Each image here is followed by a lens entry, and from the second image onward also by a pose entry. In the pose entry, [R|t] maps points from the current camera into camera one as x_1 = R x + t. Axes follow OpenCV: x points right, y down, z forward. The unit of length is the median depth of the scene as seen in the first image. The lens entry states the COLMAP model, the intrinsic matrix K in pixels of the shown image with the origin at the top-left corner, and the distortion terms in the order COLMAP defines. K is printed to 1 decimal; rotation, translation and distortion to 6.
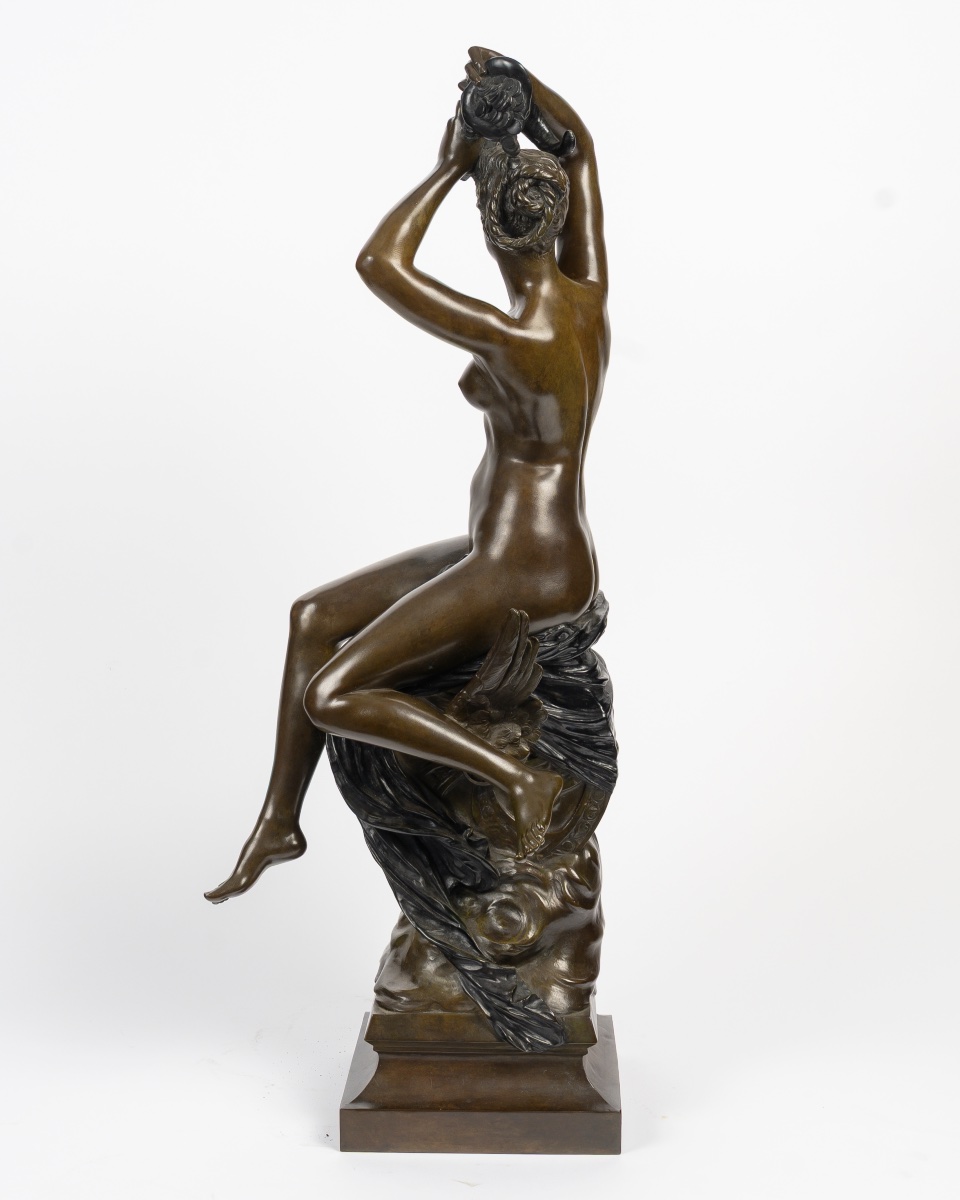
lens RADIAL K [[1841.2, 0, 502.8], [0, 1841.2, 598.8], [0, 0, 1]] dist [-0.010785, -0.104899]
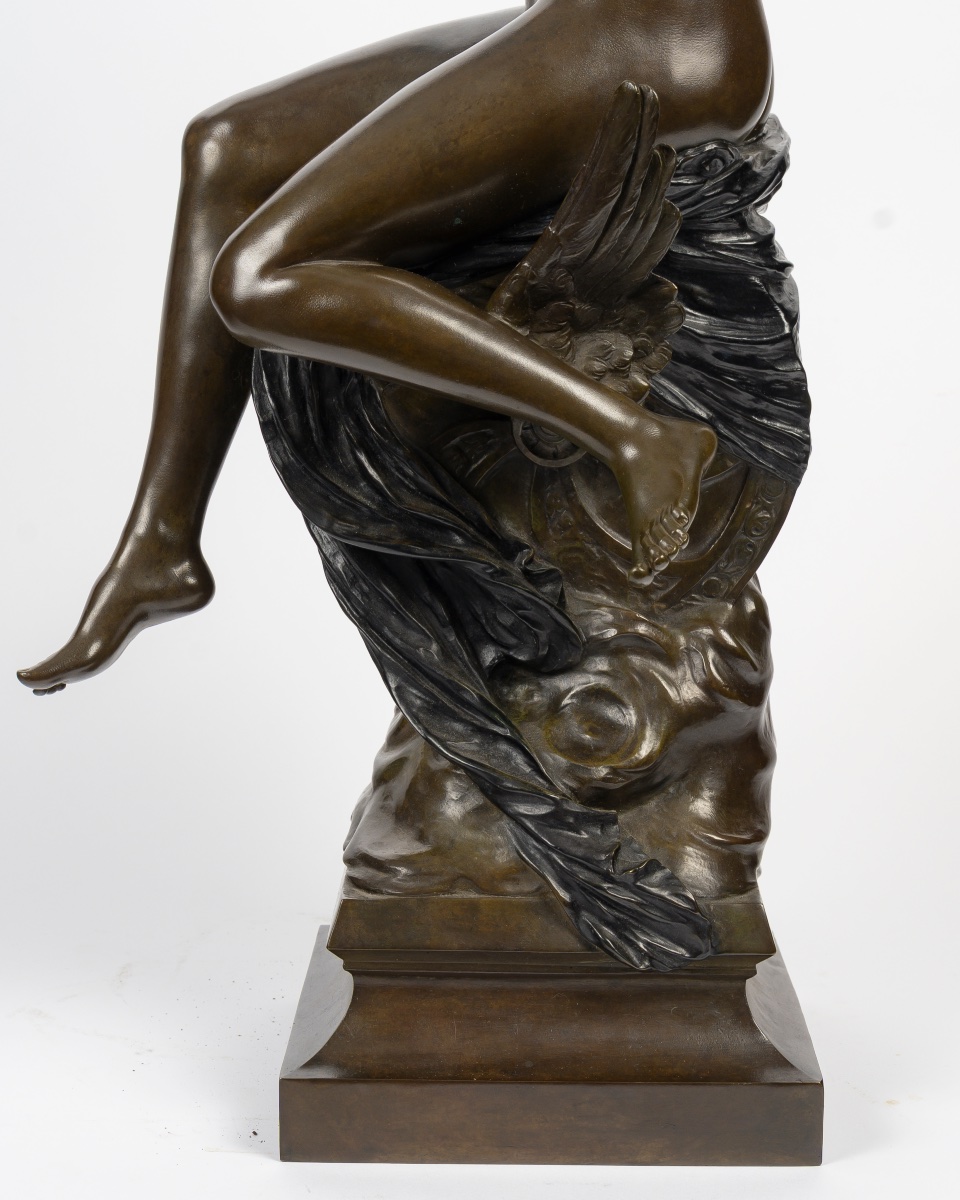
lens RADIAL K [[2534.1, 0, 480.0], [0, 2534.1, 600.0], [0, 0, 1]] dist [-0.042637, 0.222311]
pose [[0.999979, 0.001808, 0.006186, -0.036126], [-0.002000, 0.999512, 0.031187, 0.117561], [-0.006127, -0.031199, 0.999494, 0.283944]]
